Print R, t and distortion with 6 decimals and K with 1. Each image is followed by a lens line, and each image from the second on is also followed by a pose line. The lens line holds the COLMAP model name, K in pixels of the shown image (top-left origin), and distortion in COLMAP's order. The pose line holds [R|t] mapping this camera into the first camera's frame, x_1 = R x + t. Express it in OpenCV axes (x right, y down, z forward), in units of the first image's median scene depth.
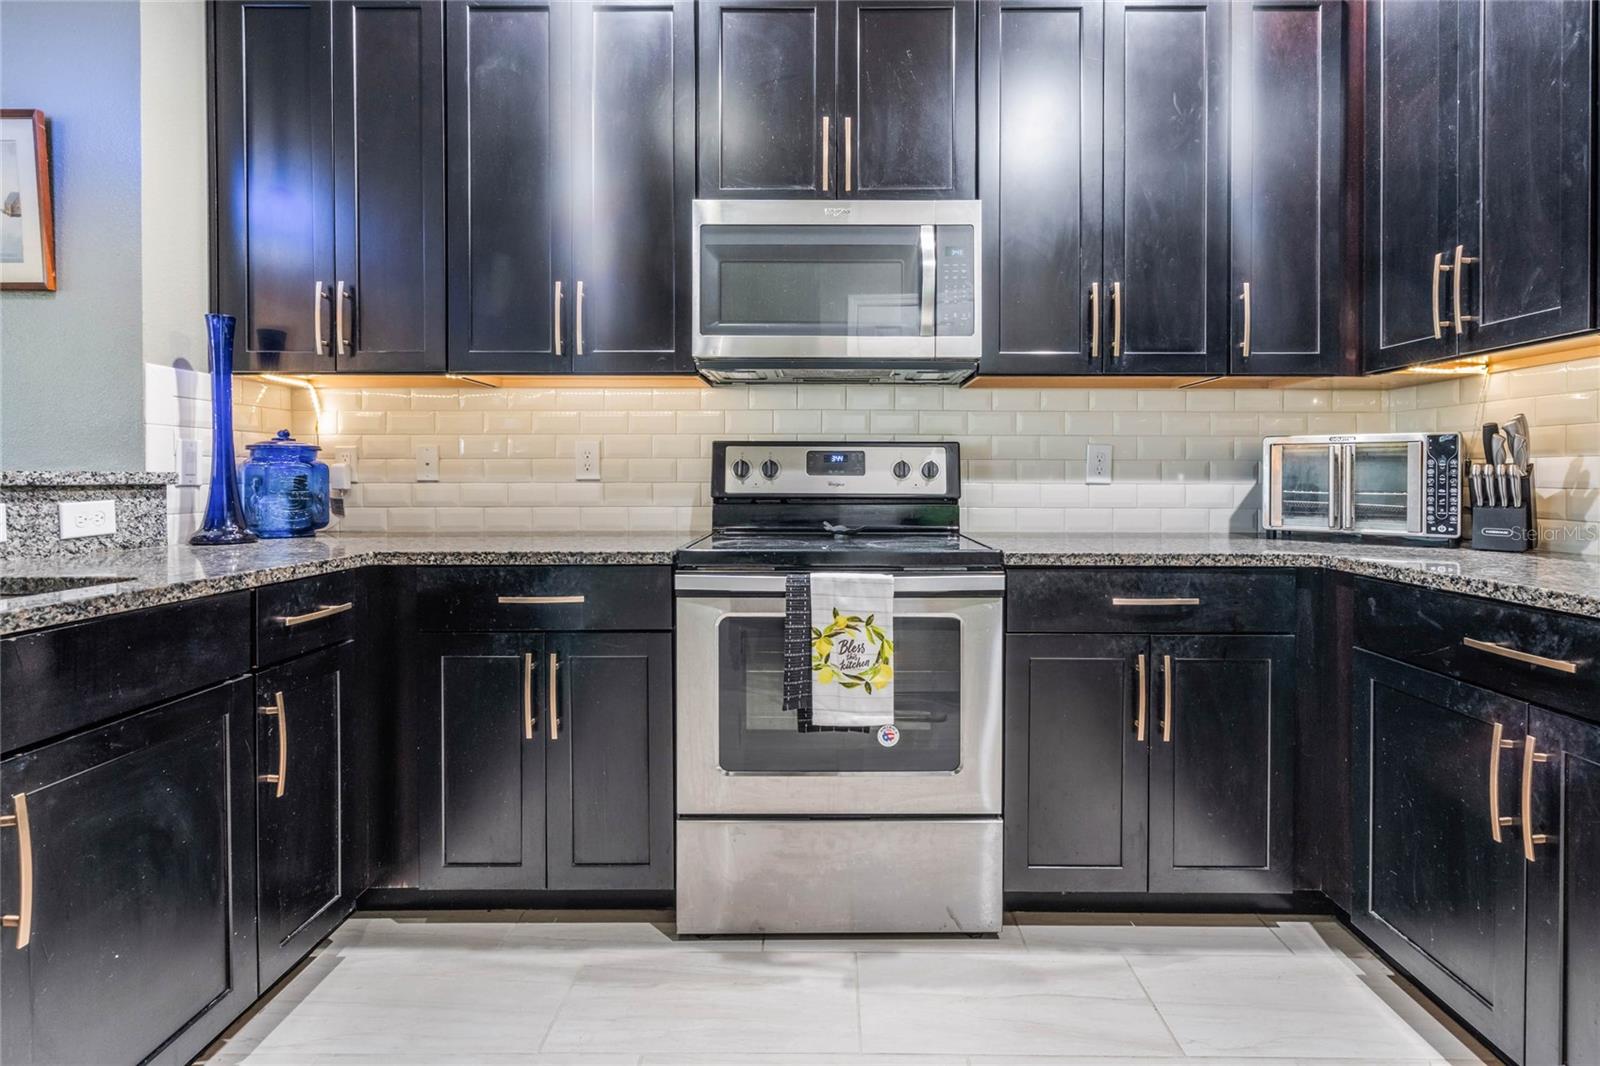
lens RADIAL K [[745.6, 0, 836.3], [0, 745.6, 482.2], [0, 0, 1]] dist [-0.005375, 0.003211]
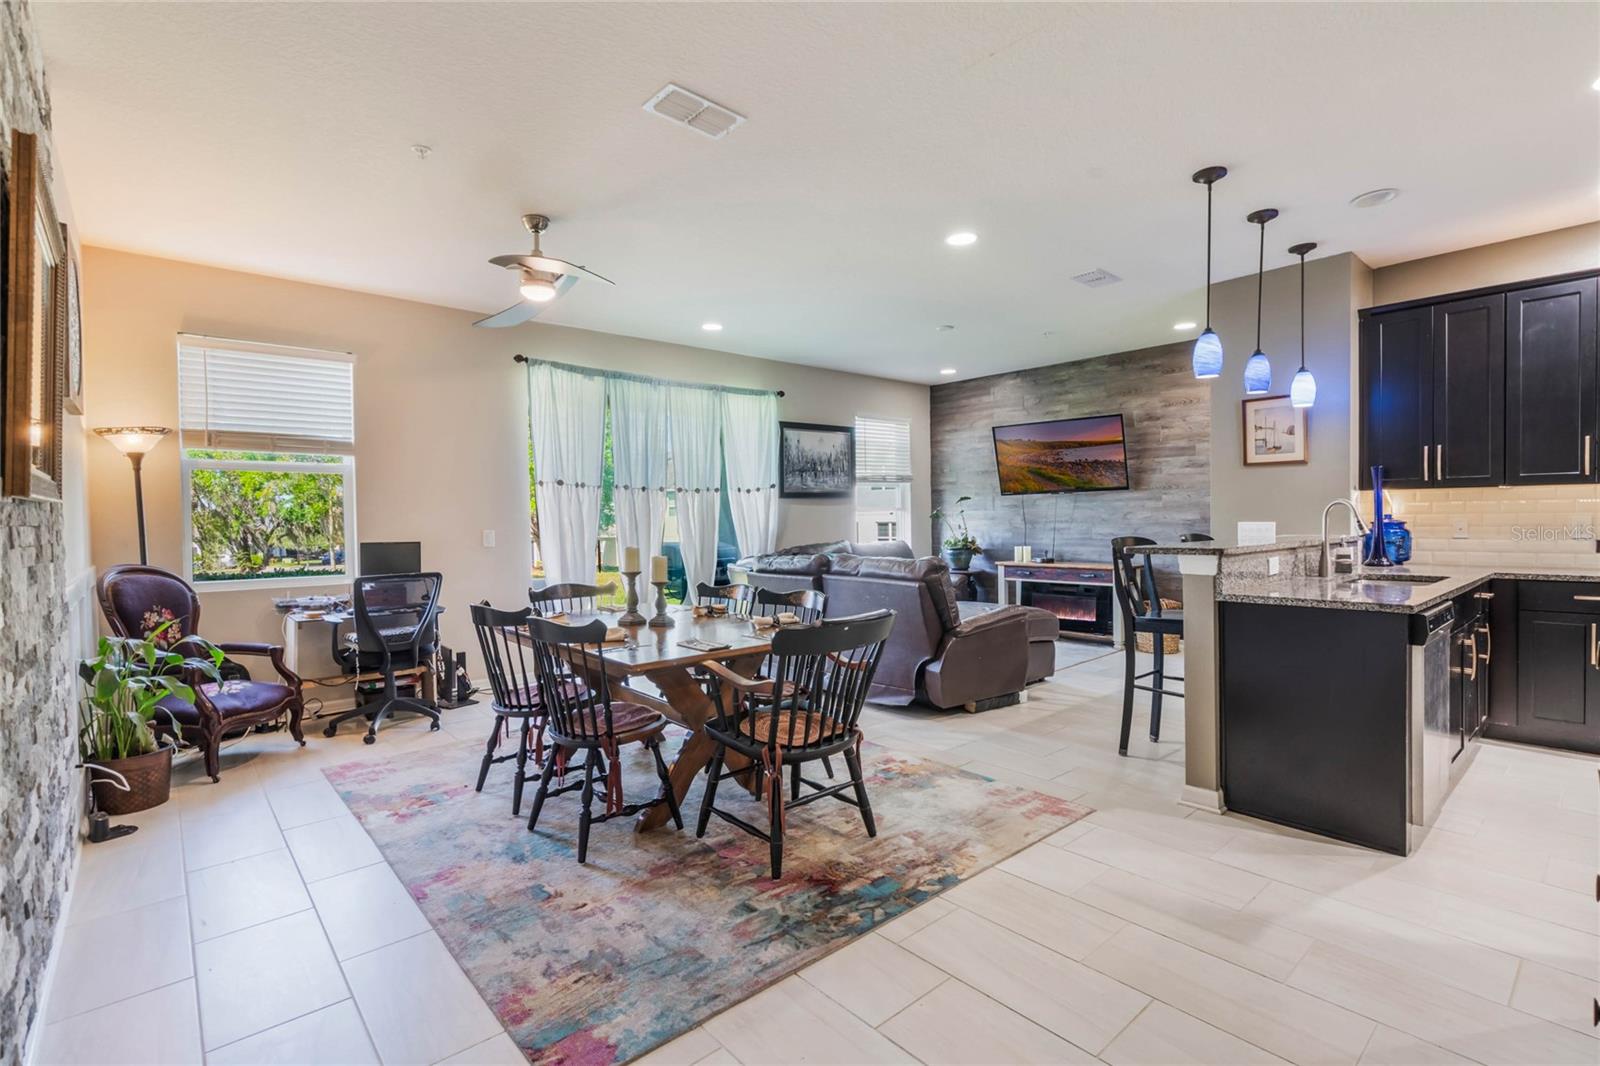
lens RADIAL K [[745.6, 0, 794.8], [0, 745.6, 533.1], [0, 0, 1]] dist [-0.005375, 0.003211]
pose [[0.660758, 0.006464, -0.750571, -0.316611], [0.008064, 0.999844, 0.015710, -0.075243], [0.750556, -0.016434, 0.660603, -2.016092]]
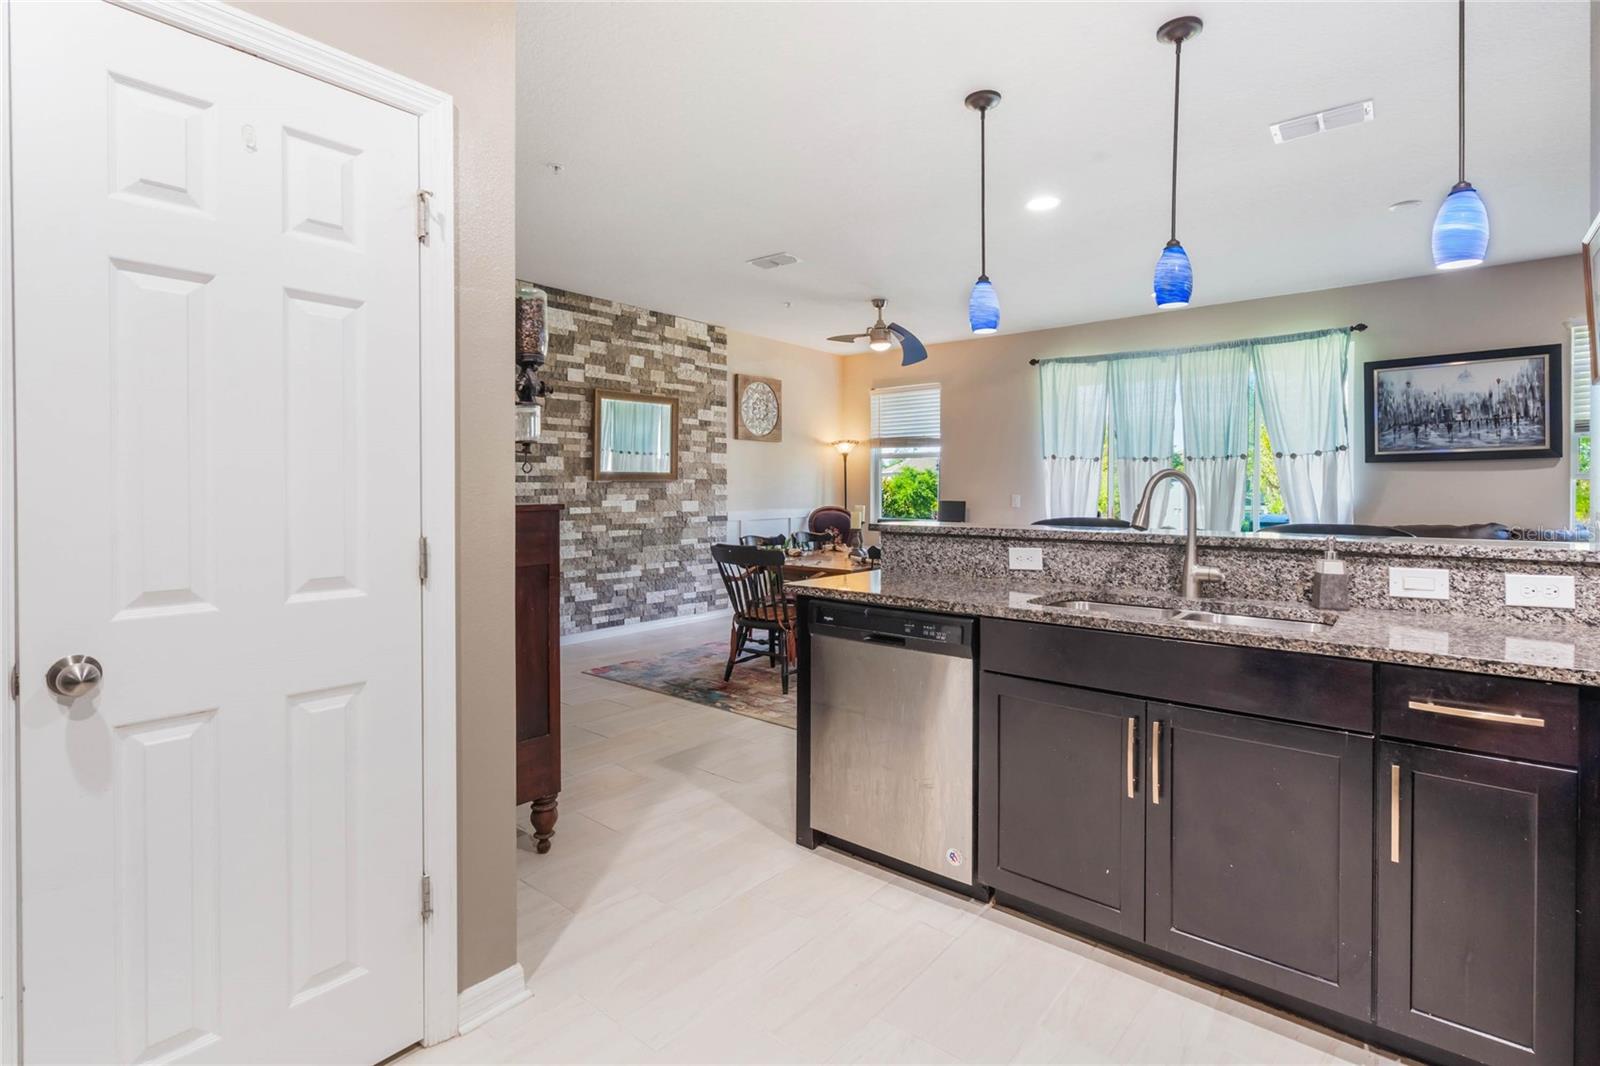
lens RADIAL K [[745.6, 0, 808.7], [0, 745.6, 496.9], [0, 0, 1]] dist [-0.005375, 0.003211]
pose [[-0.623303, 0.008573, -0.781933, 0.495405], [-0.005657, 0.999864, 0.015472, -0.094315], [0.781960, 0.014067, -0.623170, 0.786521]]
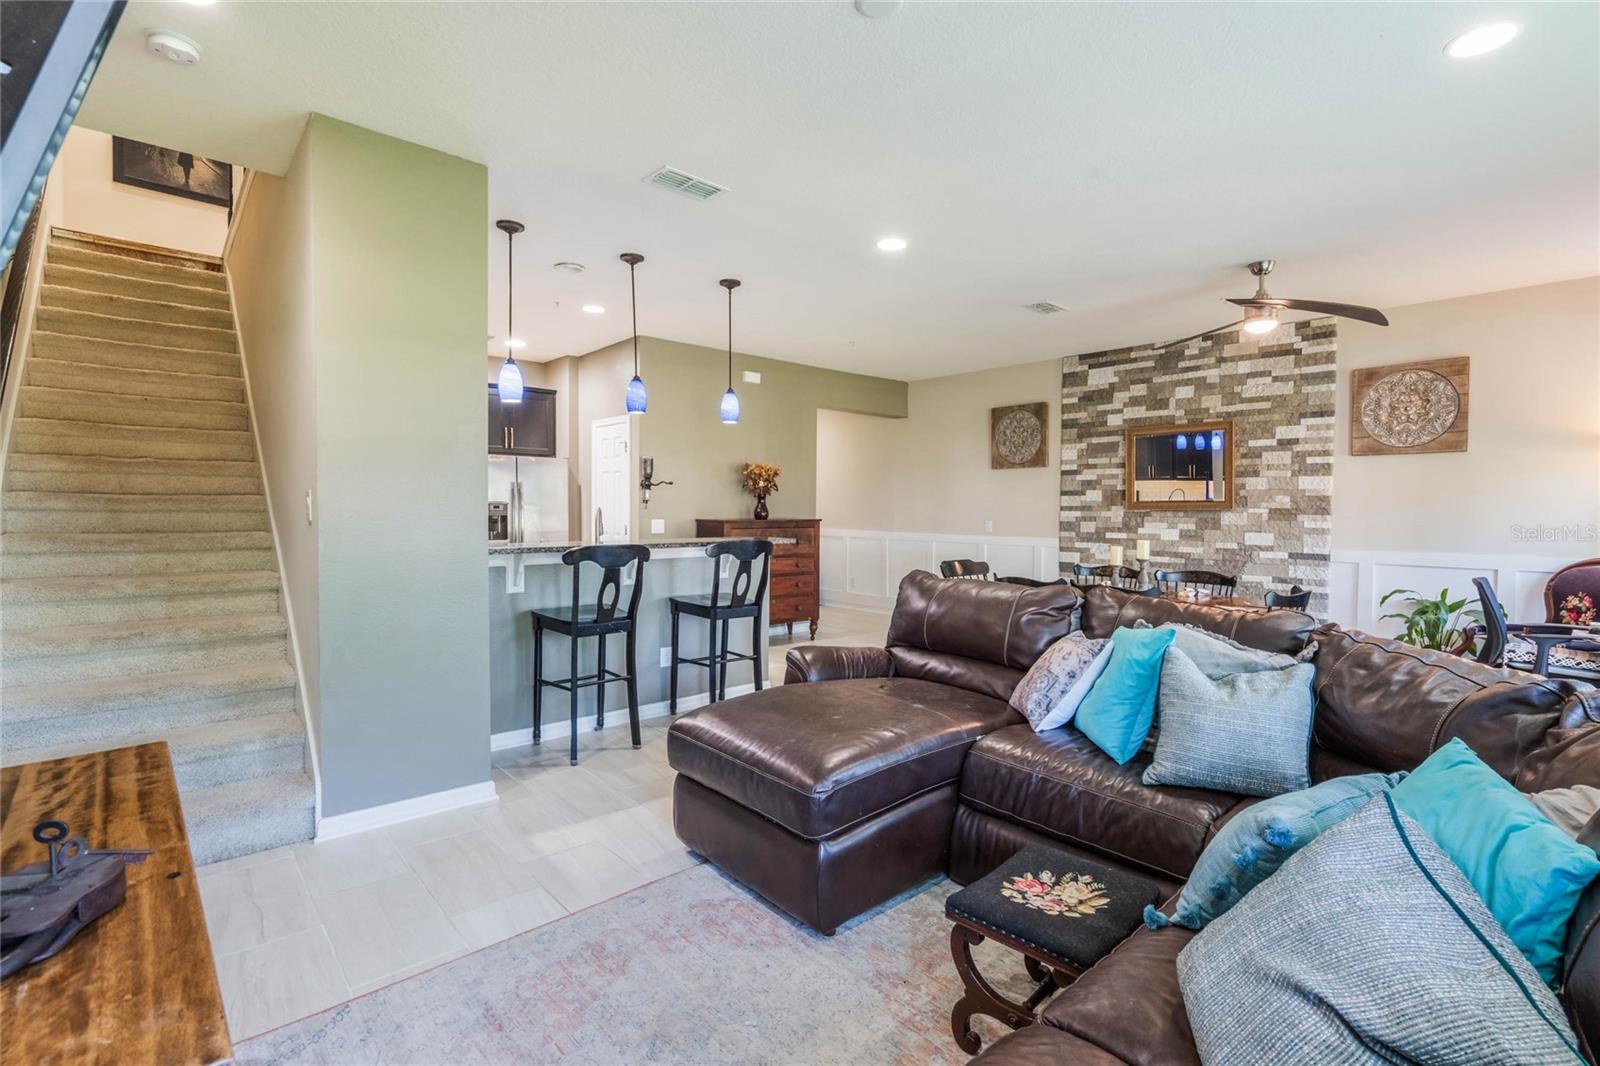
lens RADIAL K [[745.6, 0, 809.5], [0, 745.6, 541.4], [0, 0, 1]] dist [-0.005375, 0.003211]
pose [[-0.675361, -0.041156, 0.736338, -3.332113], [-0.003382, 0.998604, 0.052713, -0.145692], [-0.737480, 0.033110, -0.674557, 1.734541]]
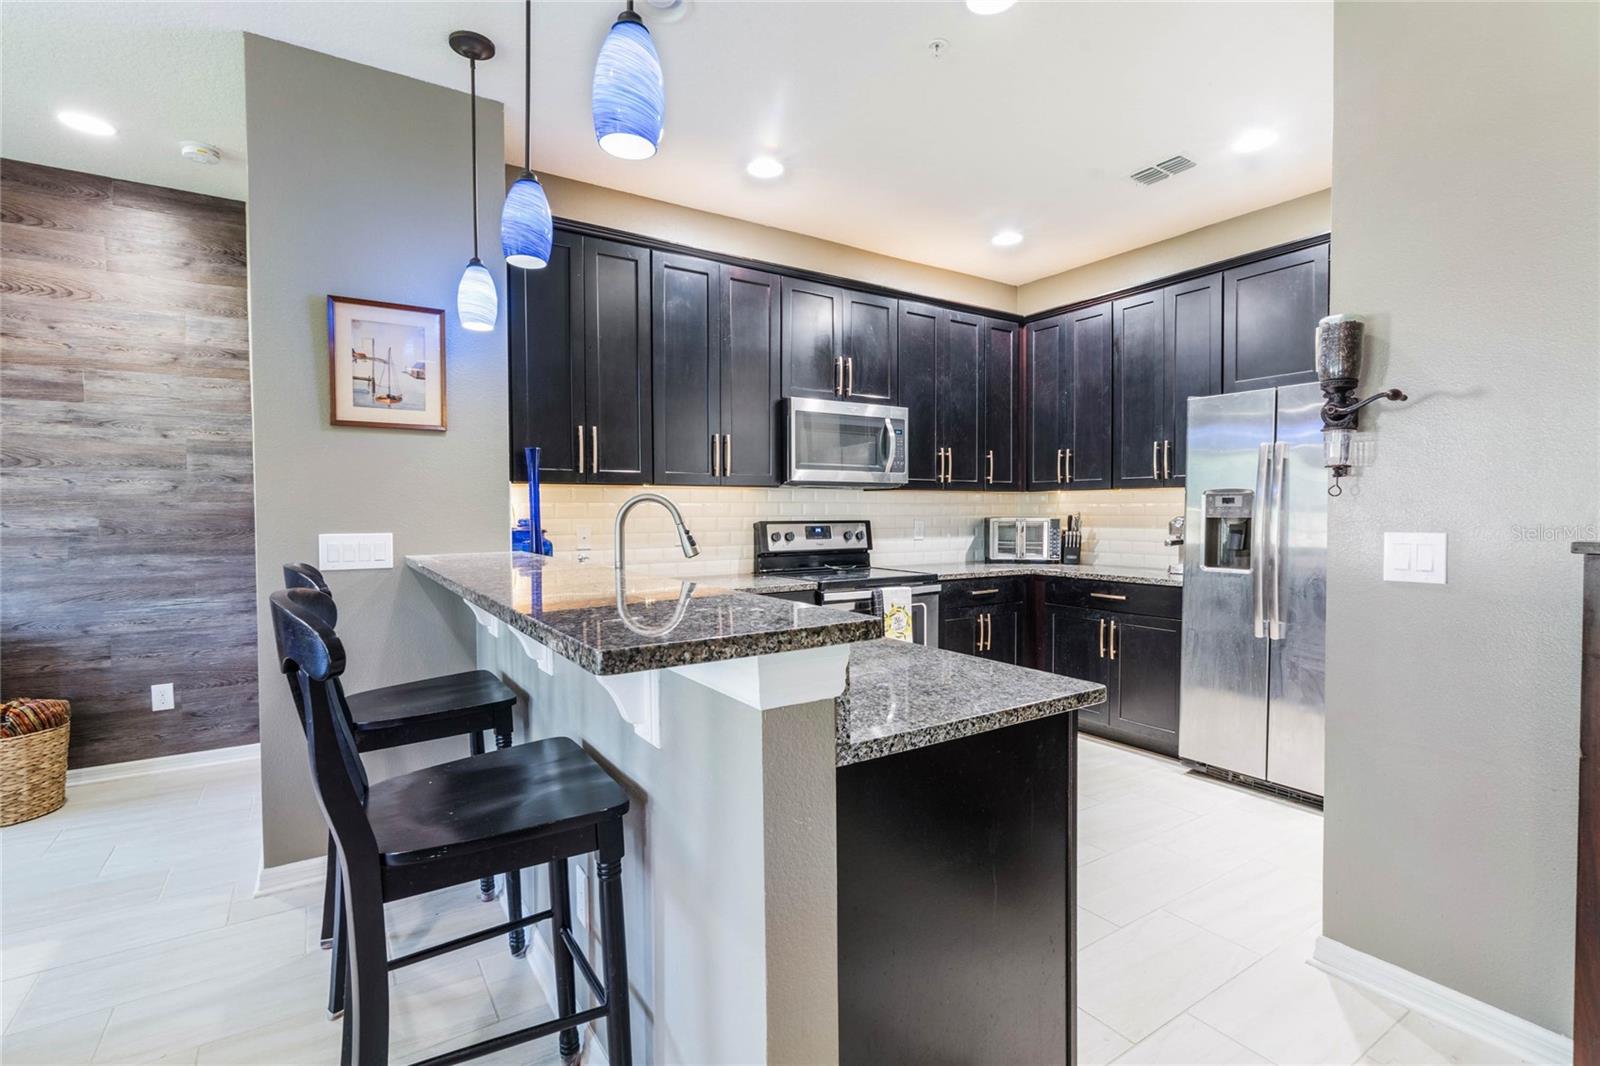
lens RADIAL K [[745.6, 0, 805.5], [0, 745.6, 529.1], [0, 0, 1]] dist [-0.005375, 0.003211]
pose [[0.832690, -0.017677, 0.553457, -1.312100], [0.008276, 0.999776, 0.019481, -0.088672], [-0.553677, -0.011642, 0.832650, -0.639501]]
